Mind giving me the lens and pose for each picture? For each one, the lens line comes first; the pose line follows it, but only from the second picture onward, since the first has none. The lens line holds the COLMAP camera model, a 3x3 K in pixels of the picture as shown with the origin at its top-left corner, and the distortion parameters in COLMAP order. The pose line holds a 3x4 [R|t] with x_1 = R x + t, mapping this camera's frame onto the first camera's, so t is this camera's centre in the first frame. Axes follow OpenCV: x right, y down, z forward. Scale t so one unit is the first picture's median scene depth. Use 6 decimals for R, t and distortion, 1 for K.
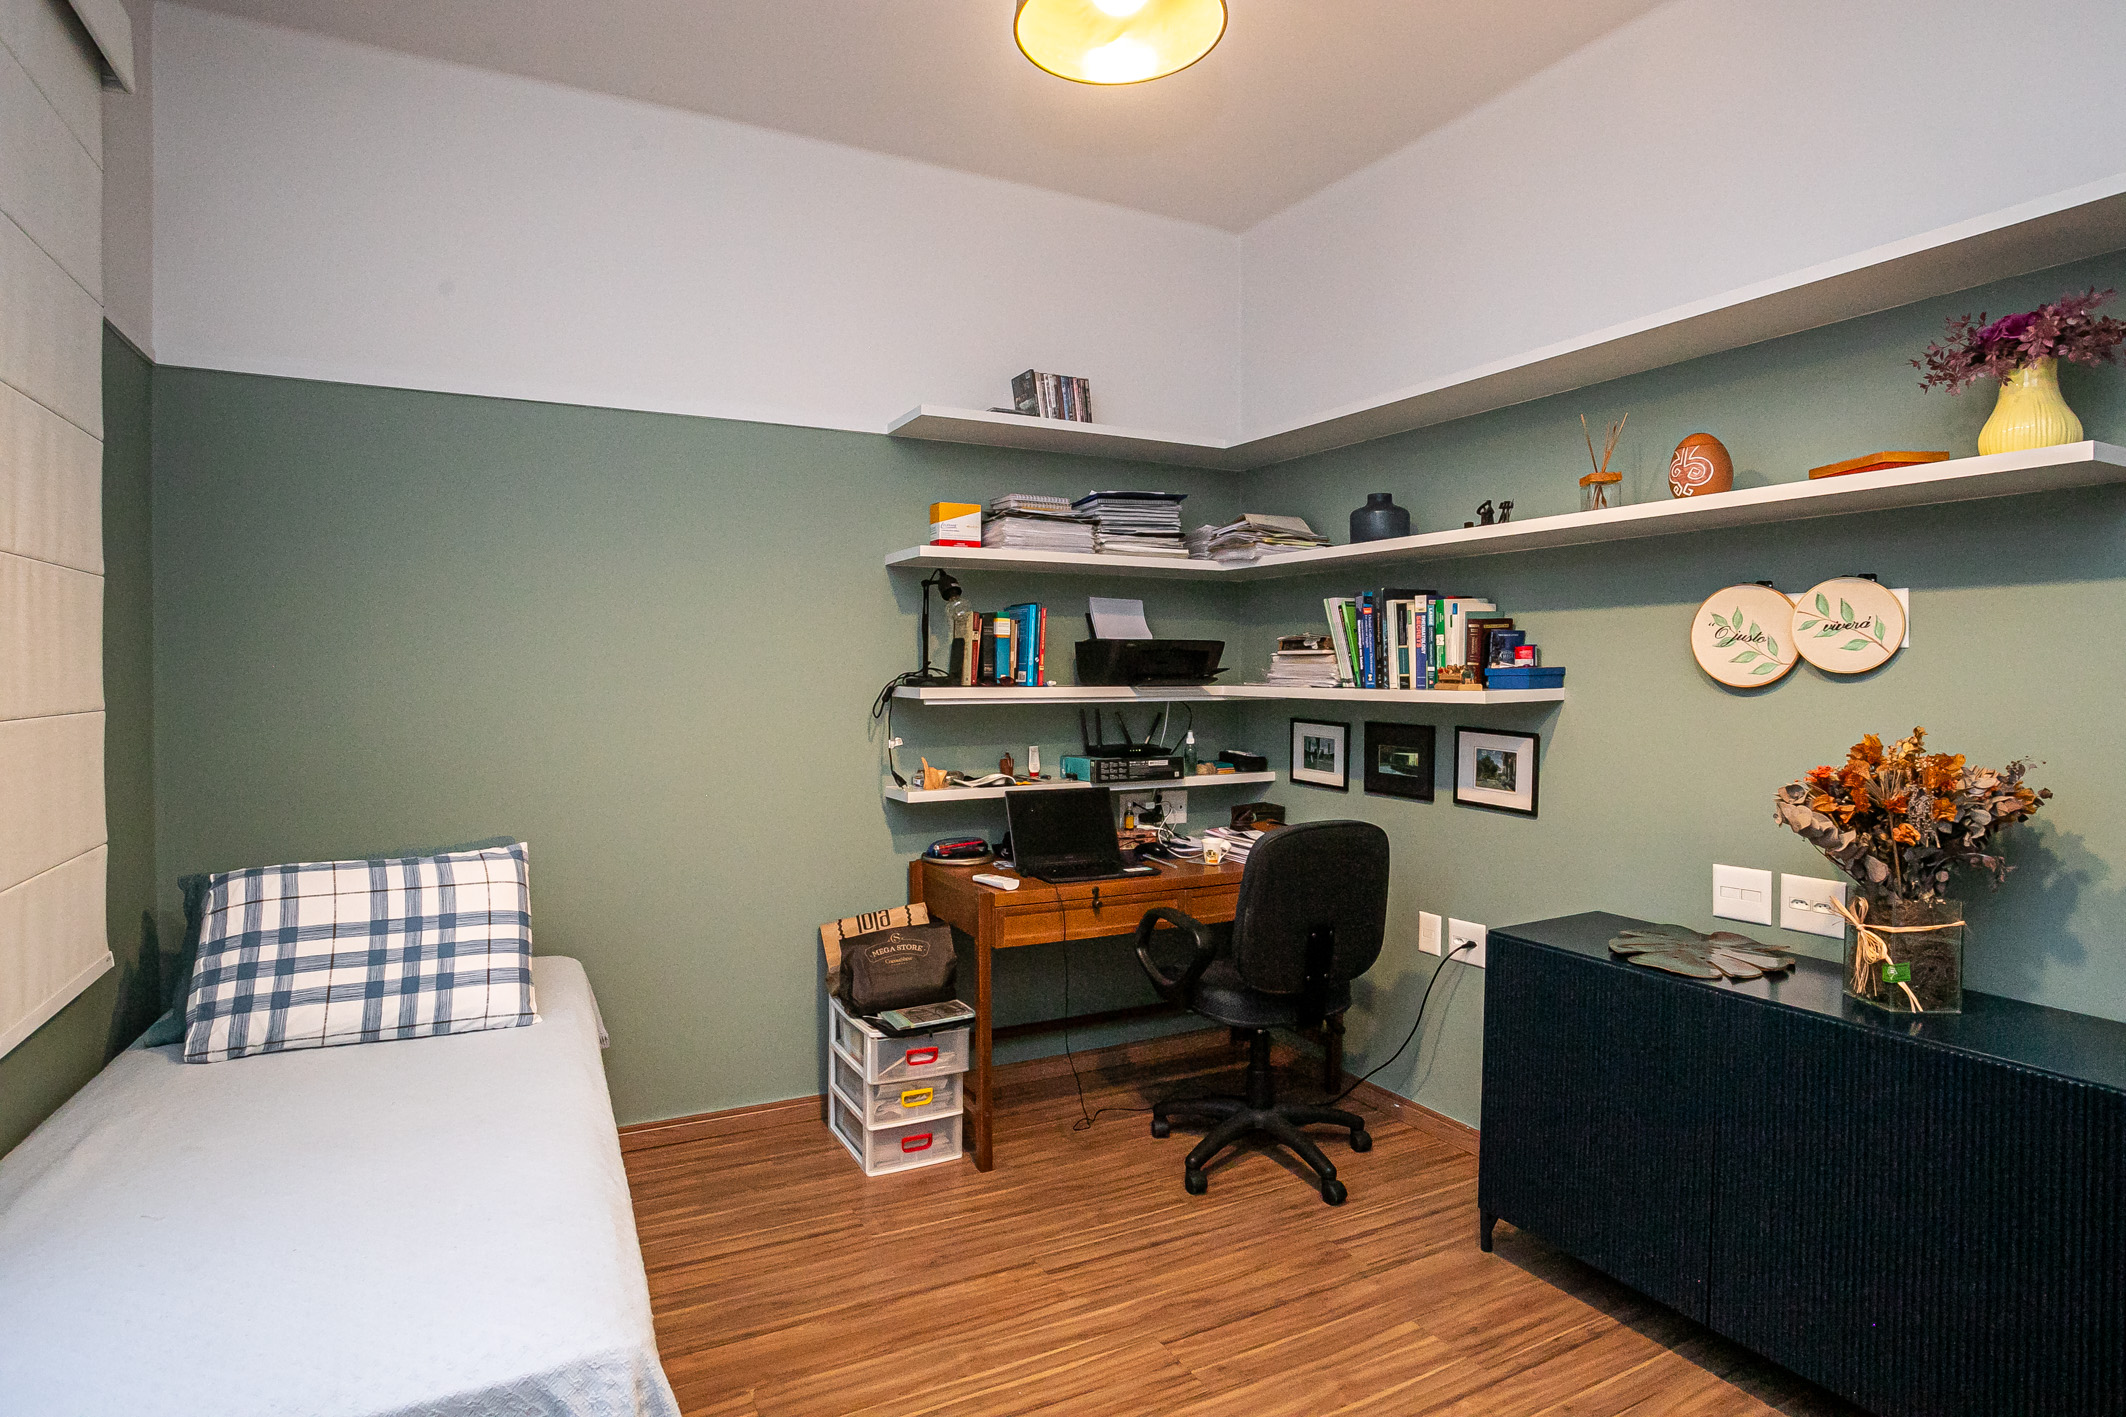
lens RADIAL K [[1072.5, 0, 1043.6], [0, 1072.5, 682.2], [0, 0, 1]] dist [-0.080294, 0.044267]
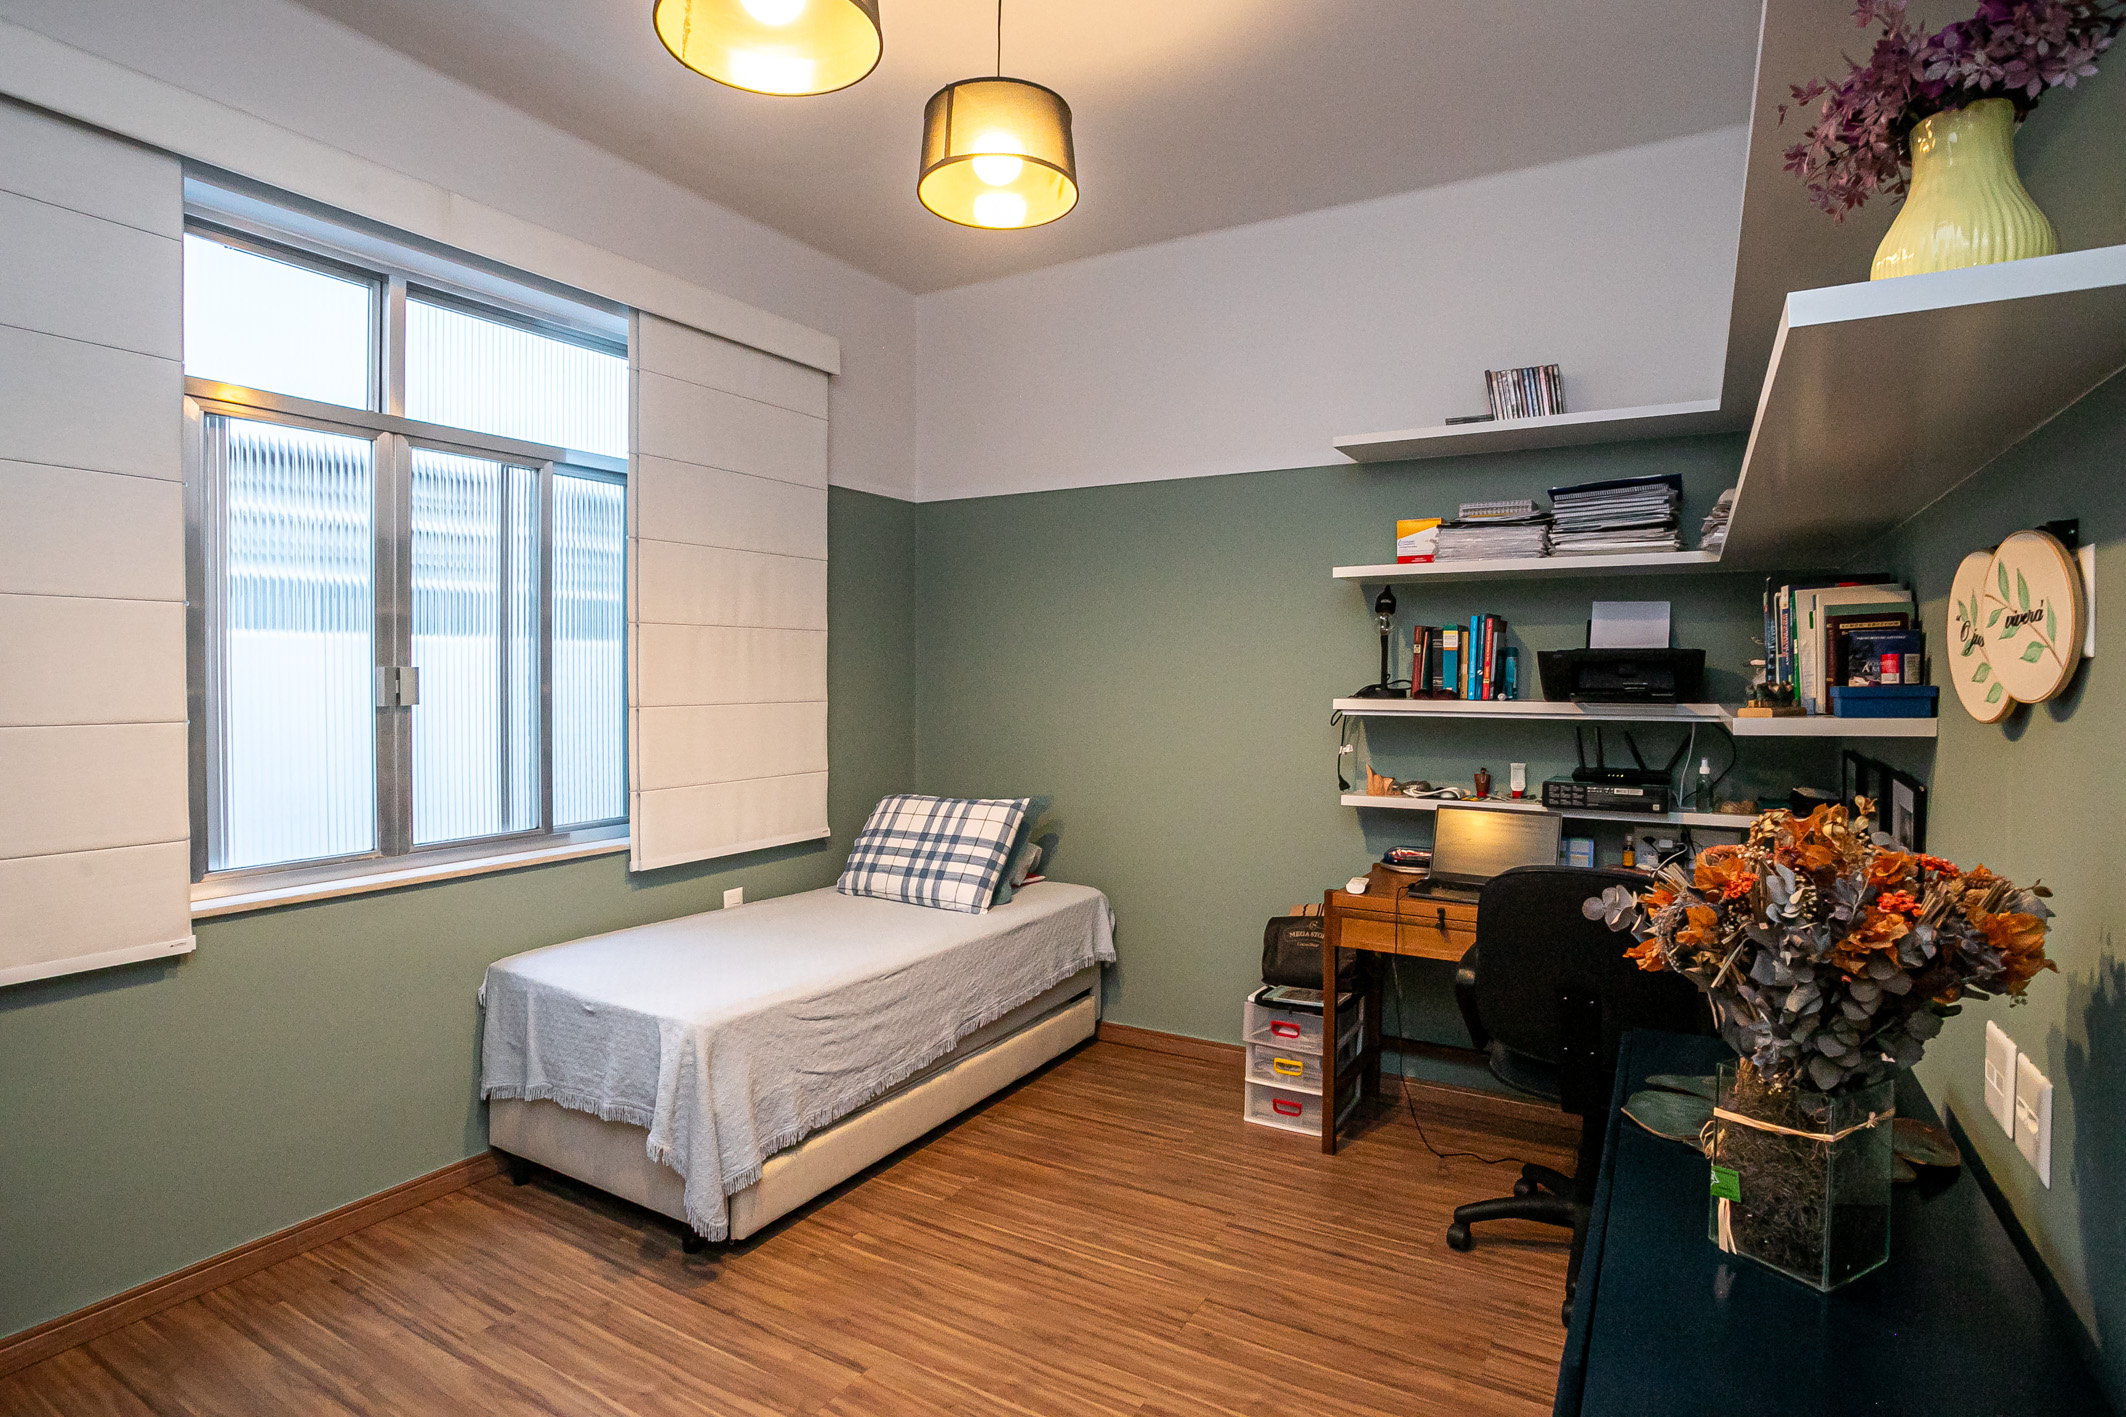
lens RADIAL K [[1015.7, 0, 1004.3], [0, 1015.7, 686.1], [0, 0, 1]] dist [-0.064072, 0.028836]
pose [[0.553772, 0.009802, -0.832610, 0.658017], [-0.011332, 0.999927, 0.004234, -0.009989], [0.832591, 0.007091, 0.553843, 0.184889]]
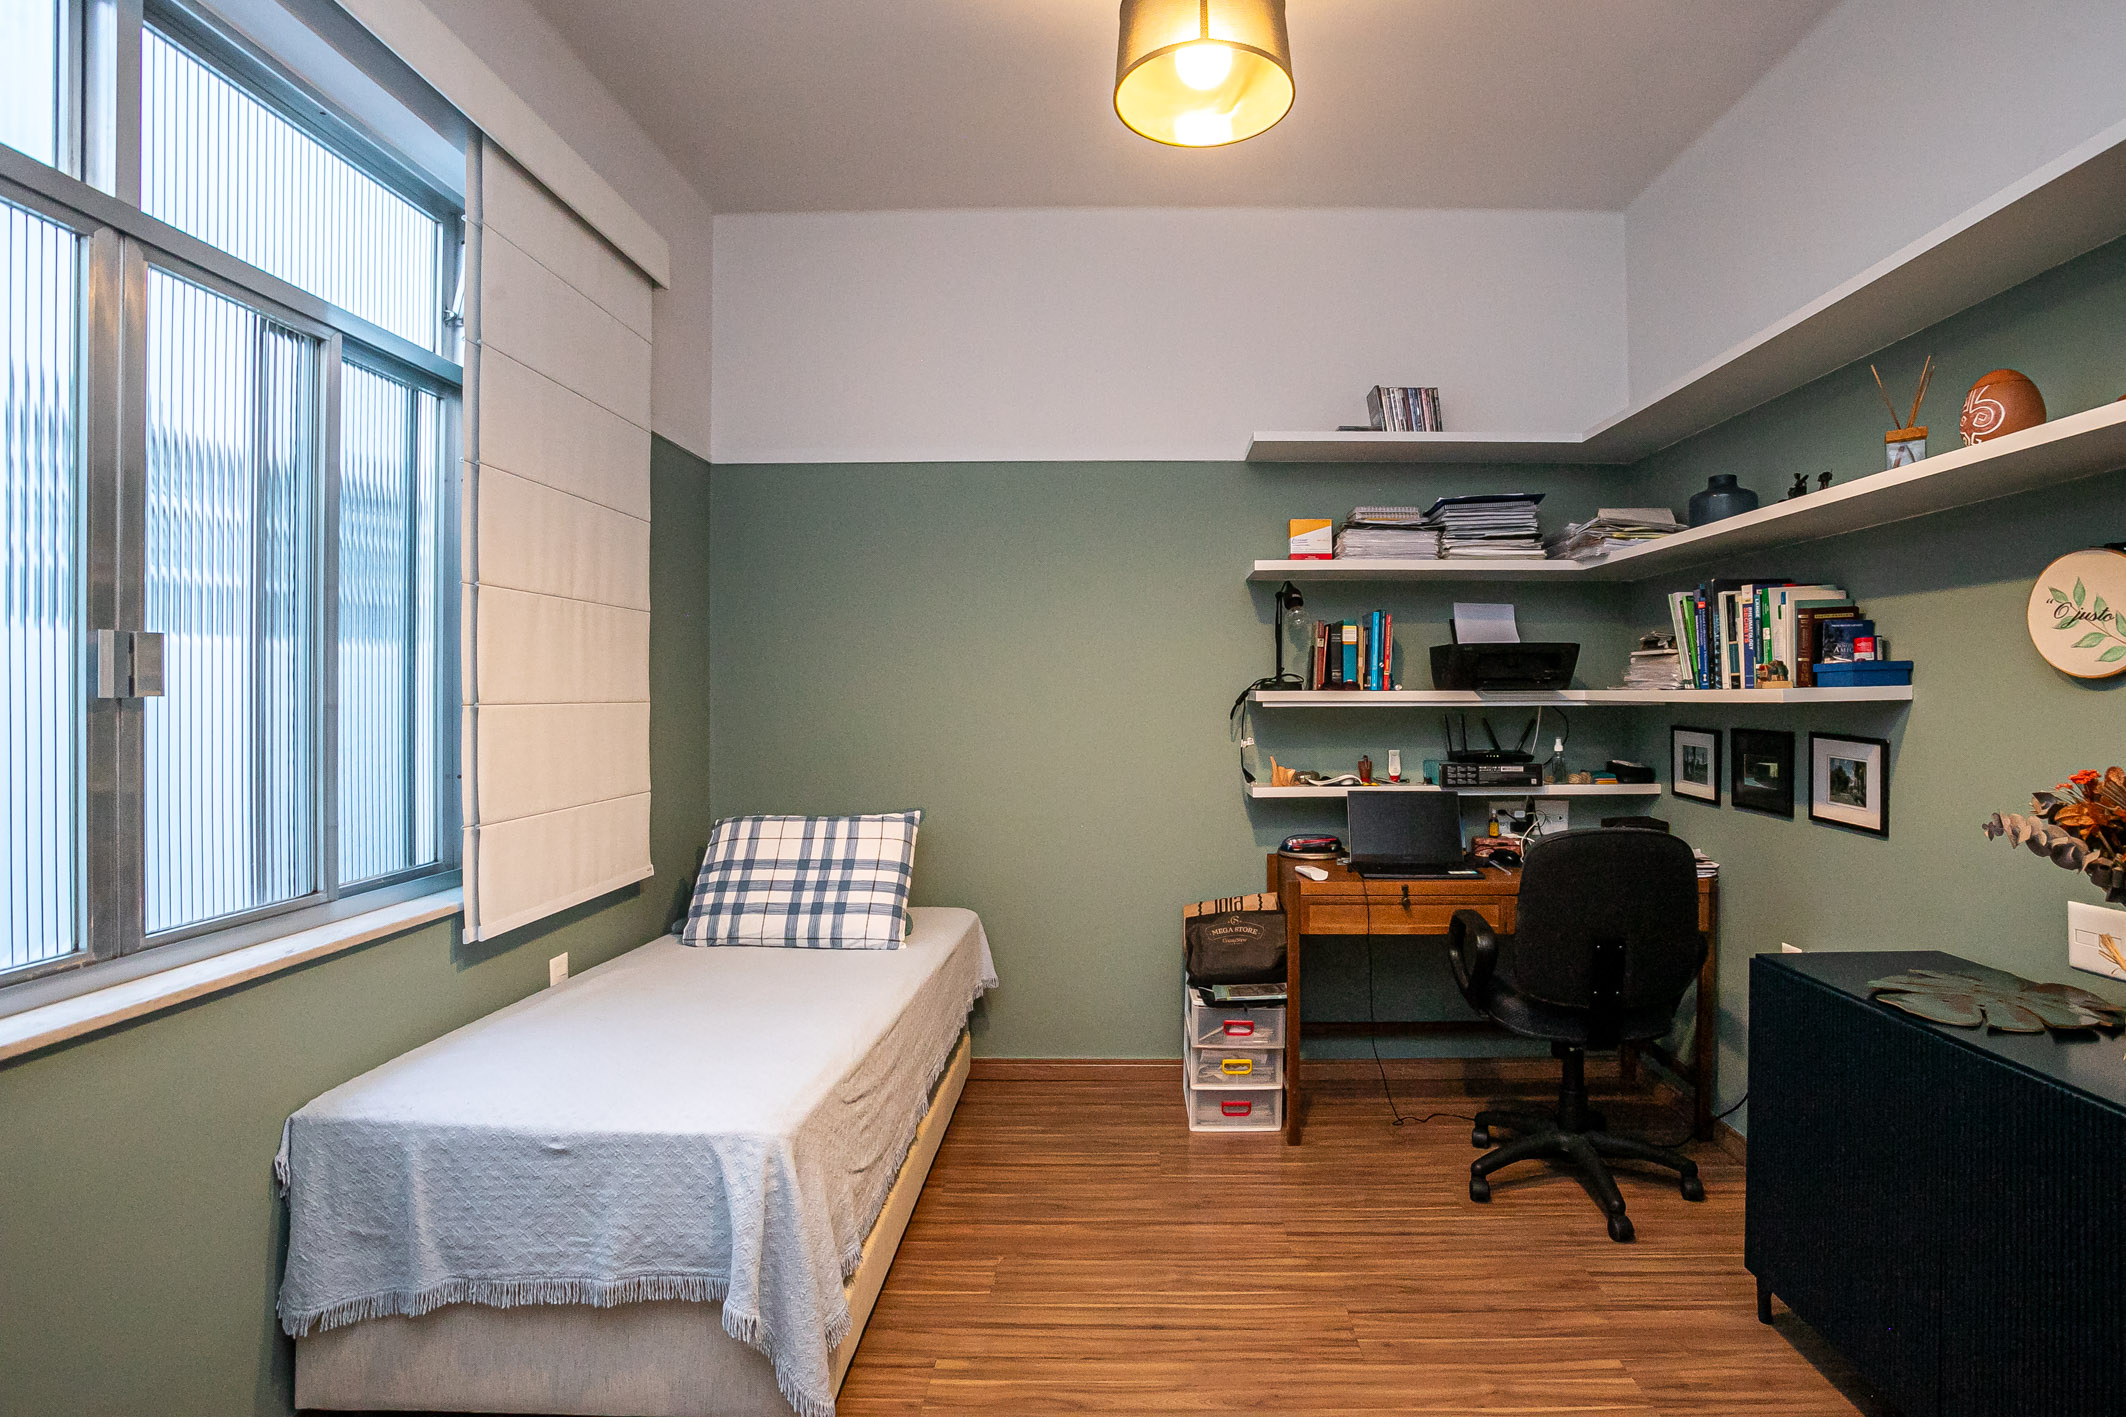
lens RADIAL K [[1055.2, 0, 1104.1], [0, 1055.2, 680.8], [0, 0, 1]] dist [-0.070841, 0.032275]
pose [[0.888561, -0.006255, -0.458716, 0.284807], [-0.003098, 0.999802, -0.019633, 0.019346], [0.458748, 0.018866, 0.888366, -0.026393]]
